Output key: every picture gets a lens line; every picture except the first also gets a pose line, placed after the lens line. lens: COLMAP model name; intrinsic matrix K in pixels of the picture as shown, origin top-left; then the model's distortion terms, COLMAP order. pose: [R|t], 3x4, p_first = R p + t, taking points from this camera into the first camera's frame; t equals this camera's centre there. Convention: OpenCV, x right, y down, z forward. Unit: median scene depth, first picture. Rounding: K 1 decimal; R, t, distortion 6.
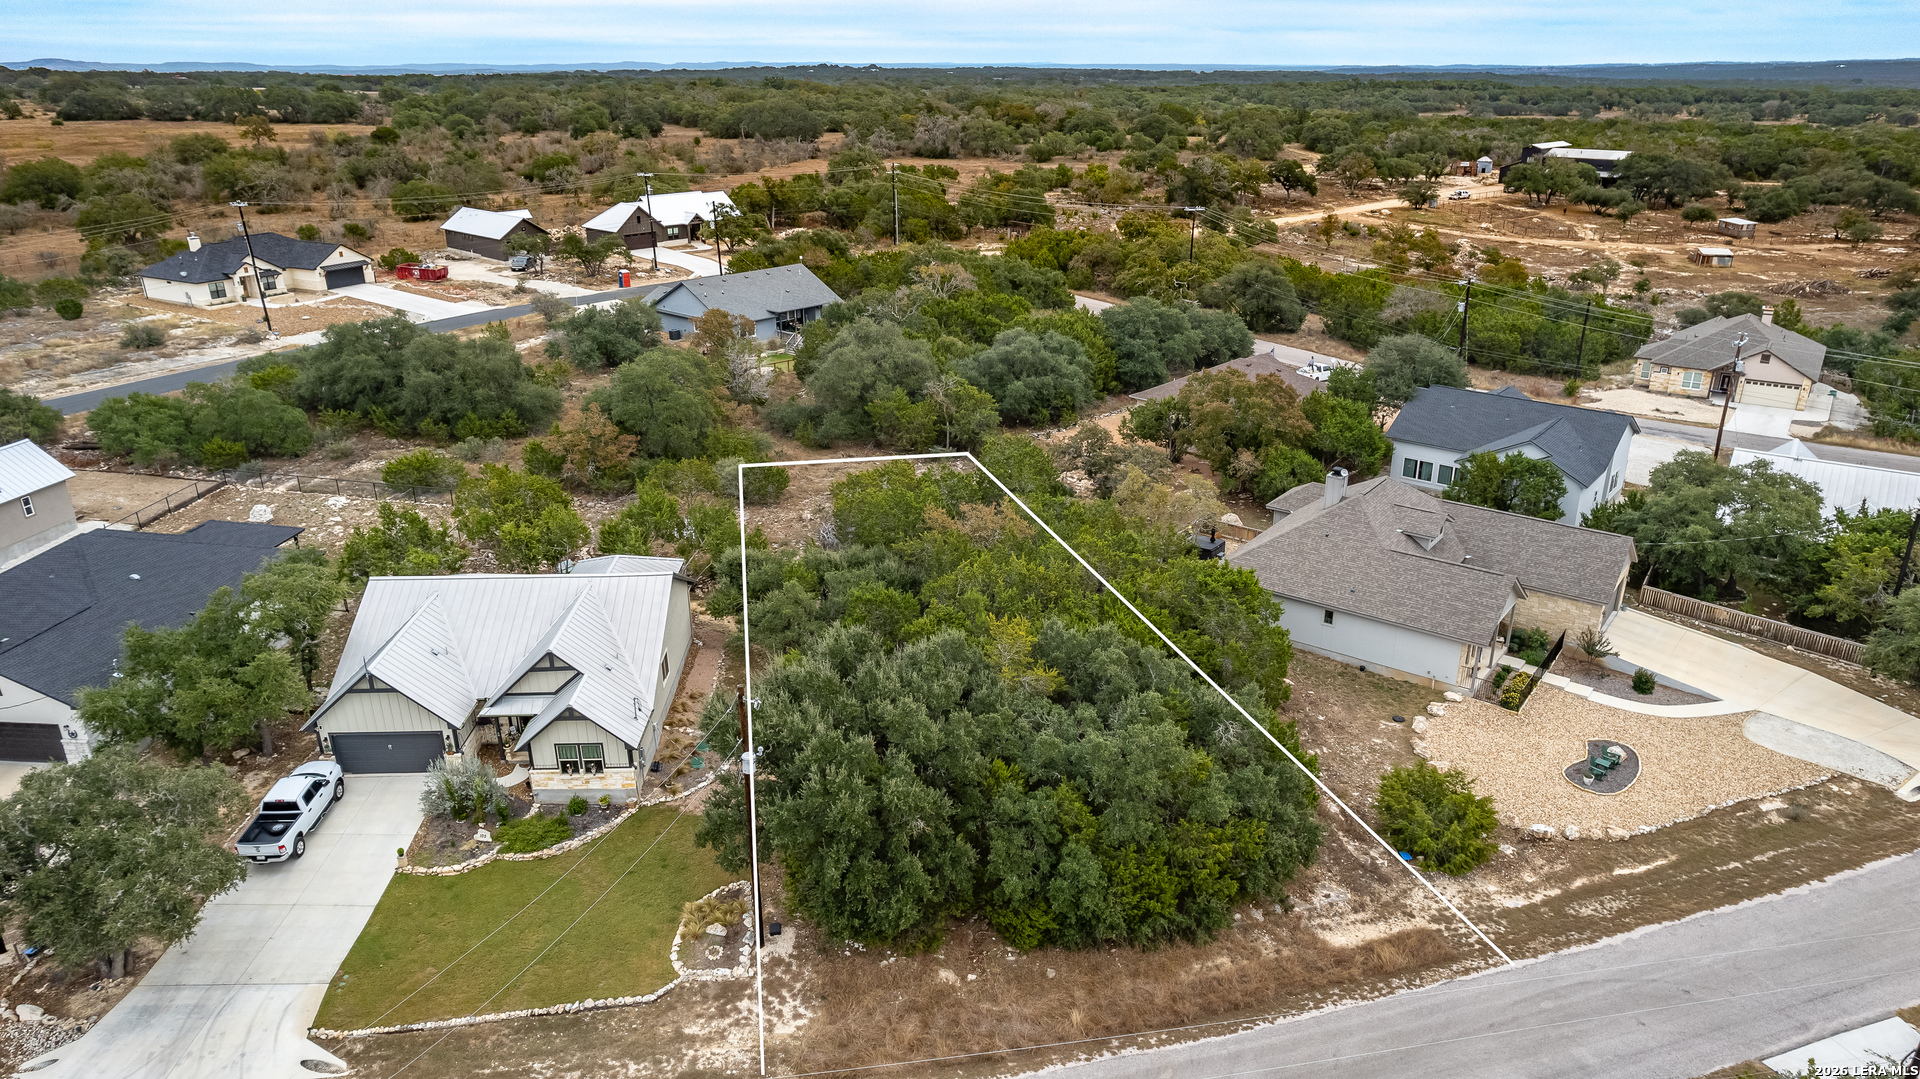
lens RADIAL K [[1230.9, 0, 967.3], [0, 1230.9, 529.4], [0, 0, 1]] dist [-0.077589, 0.082181]
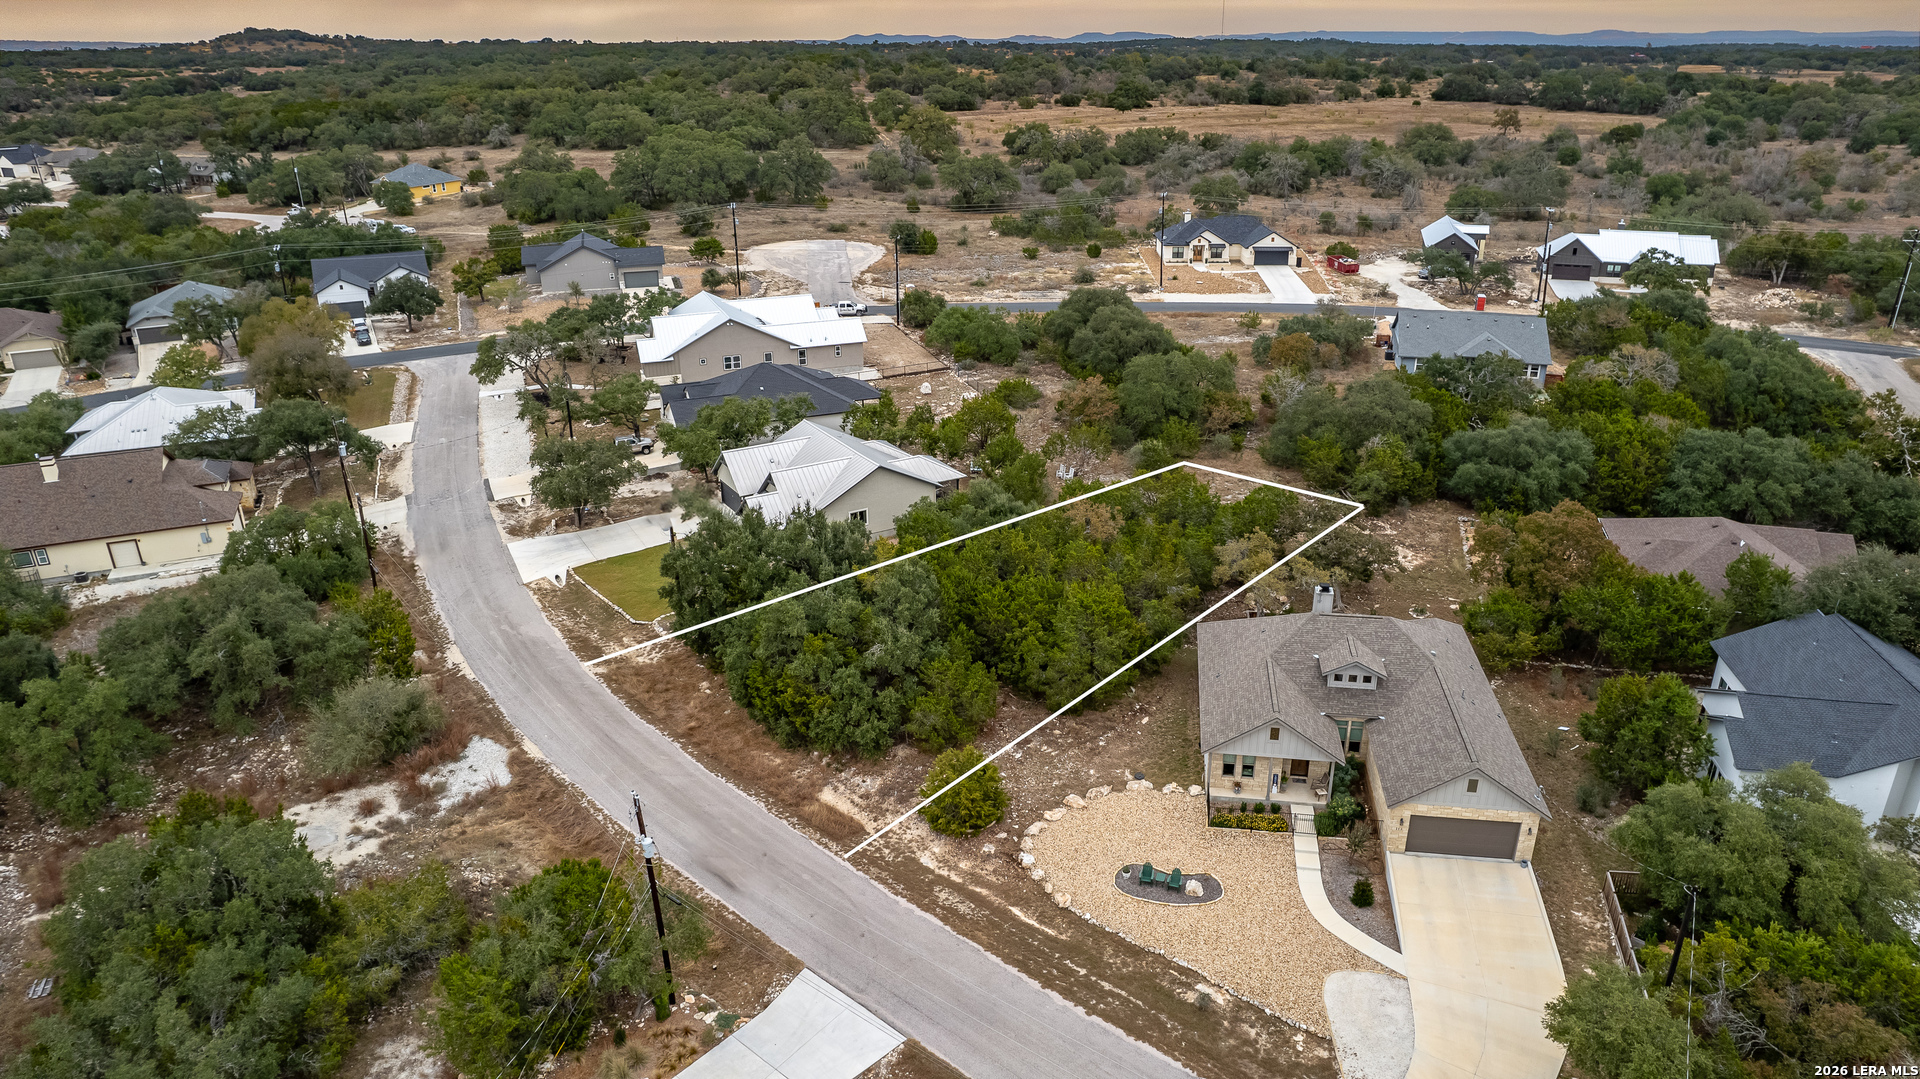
lens RADIAL K [[1230.9, 0, 967.3], [0, 1230.9, 529.4], [0, 0, 1]] dist [-0.077589, 0.082181]
pose [[0.485247, 0.330266, -0.809605, 1.145151], [-0.311386, 0.930489, 0.192946, -0.232376], [0.817052, 0.158473, 0.554357, 0.207392]]
